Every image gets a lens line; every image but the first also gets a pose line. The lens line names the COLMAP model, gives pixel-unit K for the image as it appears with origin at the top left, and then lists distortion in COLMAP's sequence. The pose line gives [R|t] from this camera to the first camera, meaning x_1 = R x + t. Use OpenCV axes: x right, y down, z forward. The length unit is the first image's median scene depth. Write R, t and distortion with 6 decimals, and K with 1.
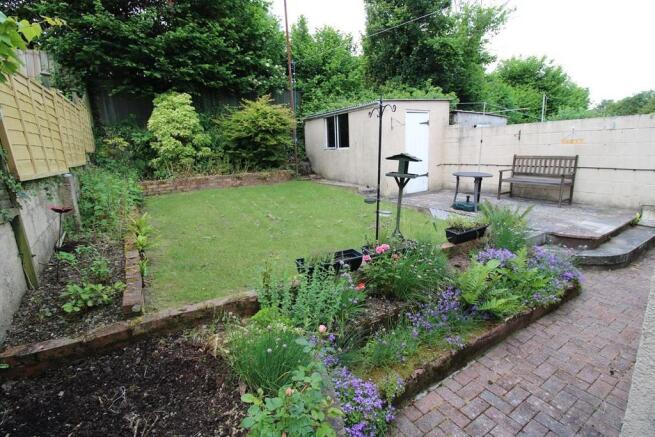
lens RADIAL K [[305.9, 0, 332.7], [0, 305.9, 218.4], [0, 0, 1]] dist [-0.015666, -0.001230]
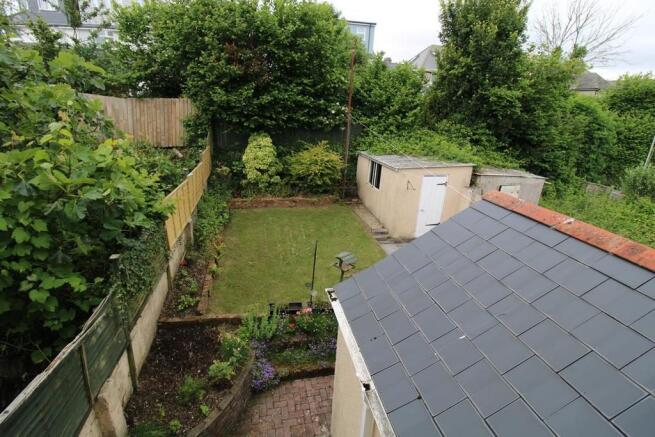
lens RADIAL K [[305.9, 0, 332.7], [0, 305.9, 218.4], [0, 0, 1]] dist [-0.015666, -0.001230]
pose [[0.936815, 0.207305, -0.281785, 0.280990], [-0.170223, 0.973841, 0.150522, -0.306583], [0.305618, -0.093045, 0.947597, -0.304534]]
